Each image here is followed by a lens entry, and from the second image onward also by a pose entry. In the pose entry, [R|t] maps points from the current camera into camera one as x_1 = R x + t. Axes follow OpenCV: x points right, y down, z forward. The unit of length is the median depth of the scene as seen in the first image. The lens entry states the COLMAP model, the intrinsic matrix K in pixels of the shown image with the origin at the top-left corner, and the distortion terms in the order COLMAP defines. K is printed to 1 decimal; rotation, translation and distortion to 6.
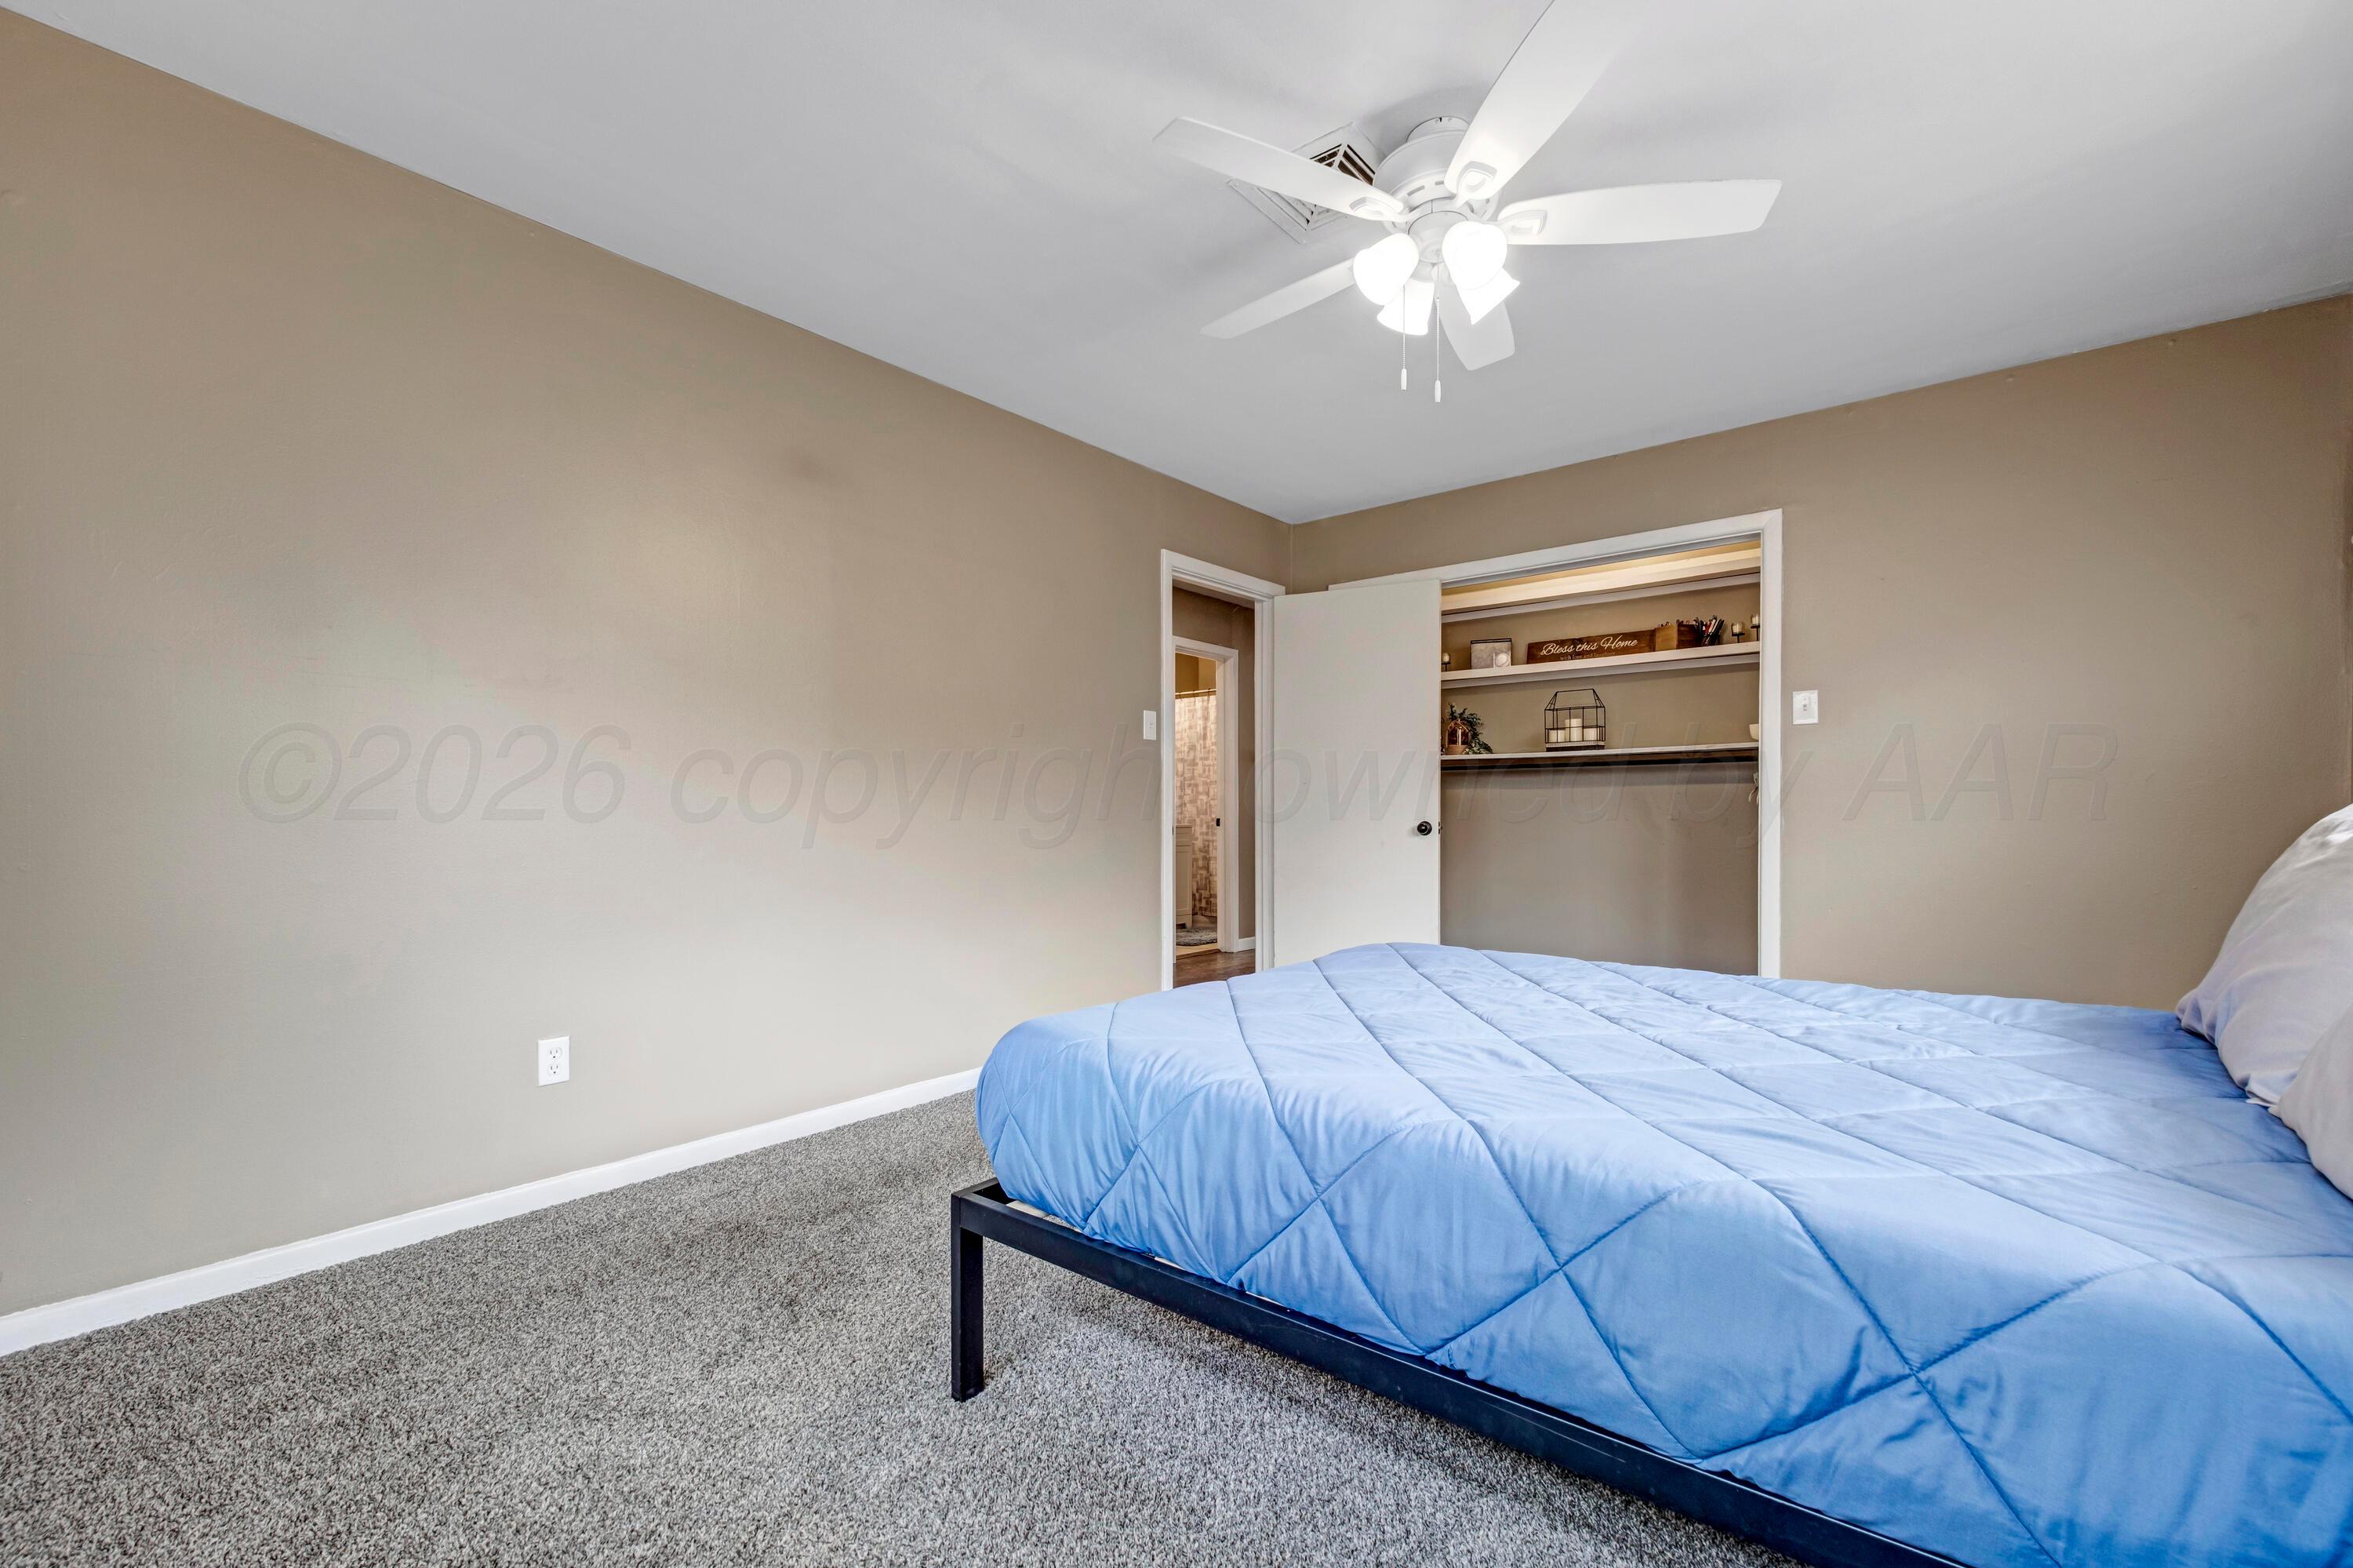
lens RADIAL K [[1002.4, 0, 1165.9], [0, 1002.4, 769.2], [0, 0, 1]] dist [0.015829, -0.000260]
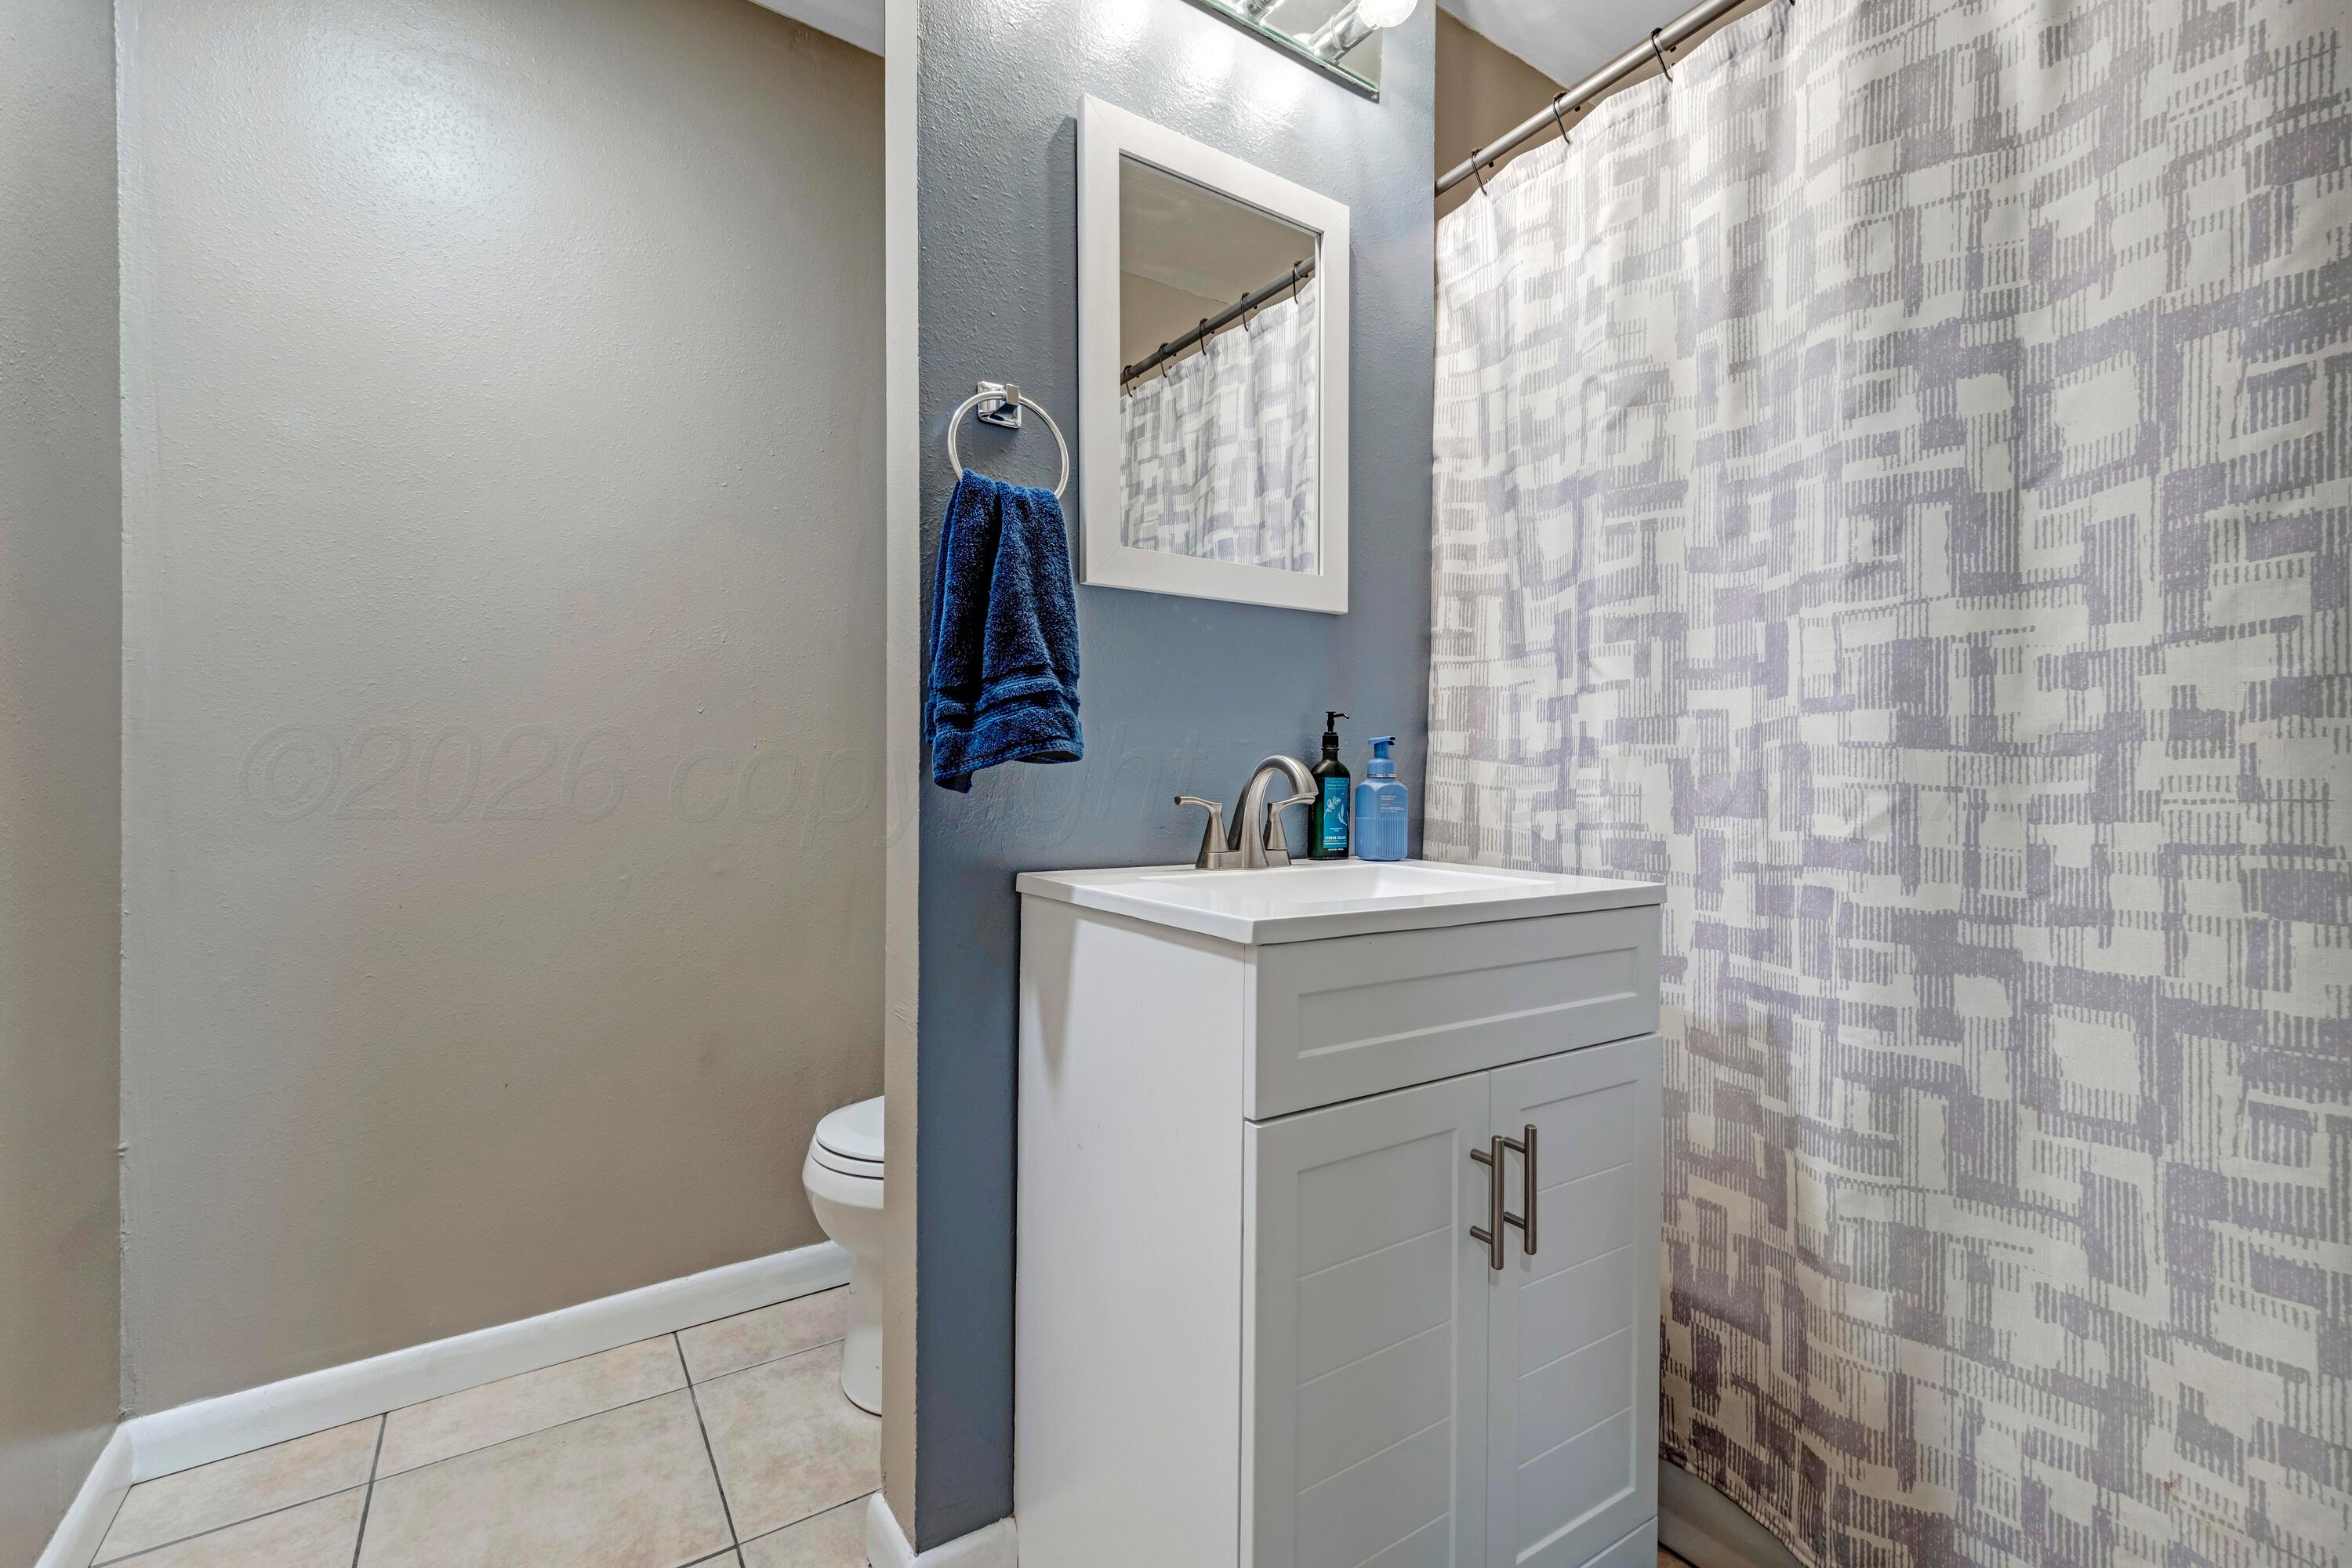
lens RADIAL K [[1001.9, 0, 1165.4], [0, 1001.9, 769.2], [0, 0, 1]] dist [0.015829, -0.000260]
pose [[0.955454, 0.001053, -0.295139, 0.000892], [0.009262, 0.999394, 0.033550, 0.032577], [0.294995, -0.034789, 0.954865, 0.827547]]
